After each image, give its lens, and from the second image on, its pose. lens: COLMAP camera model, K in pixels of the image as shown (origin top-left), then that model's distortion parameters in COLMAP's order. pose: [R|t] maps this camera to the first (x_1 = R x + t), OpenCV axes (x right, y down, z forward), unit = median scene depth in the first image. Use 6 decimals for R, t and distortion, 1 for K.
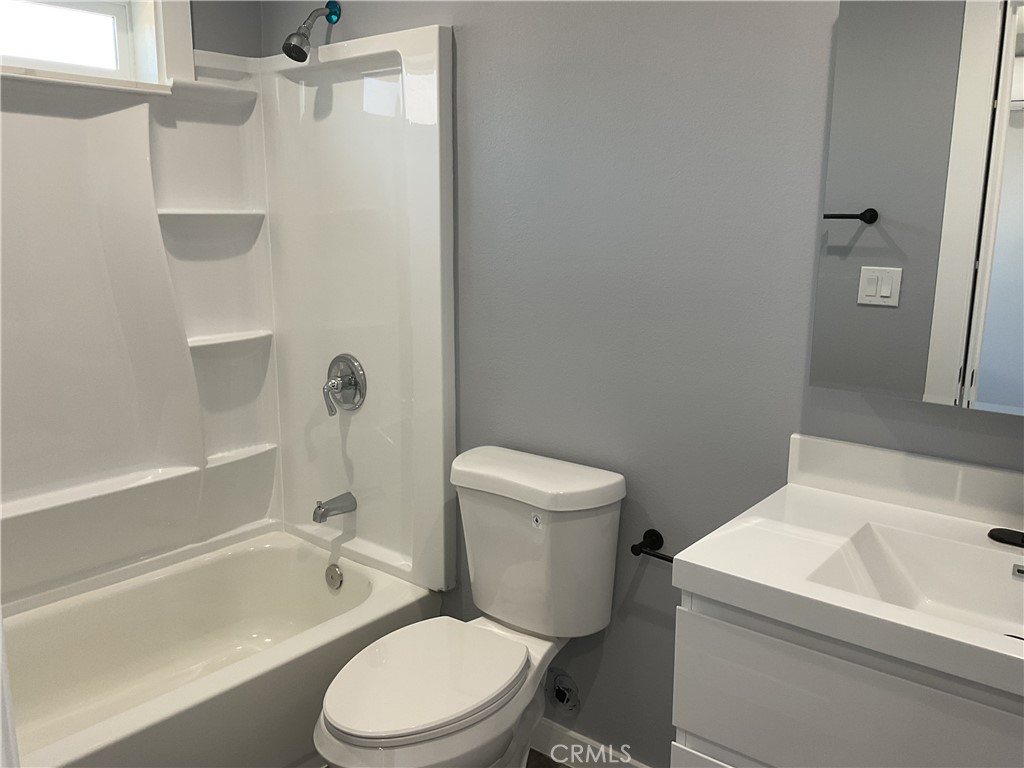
lens RADIAL K [[842.9, 0, 507.7], [0, 842.9, 382.0], [0, 0, 1]] dist [0.102808, -0.202242]
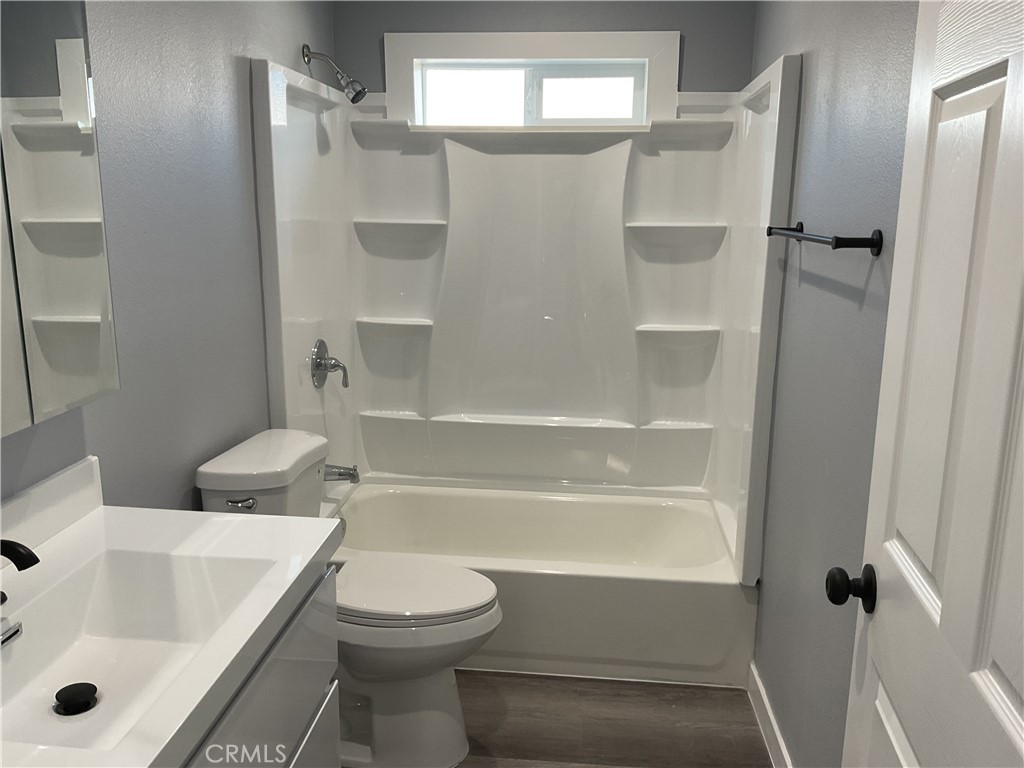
lens RADIAL K [[842.9, 0, 507.7], [0, 842.9, 382.0], [0, 0, 1]] dist [0.102808, -0.202242]
pose [[0.565227, 0.174282, -0.806315, 0.537676], [-0.173409, 0.980691, 0.090413, -0.044901], [0.806503, 0.088719, 0.584536, 0.109815]]
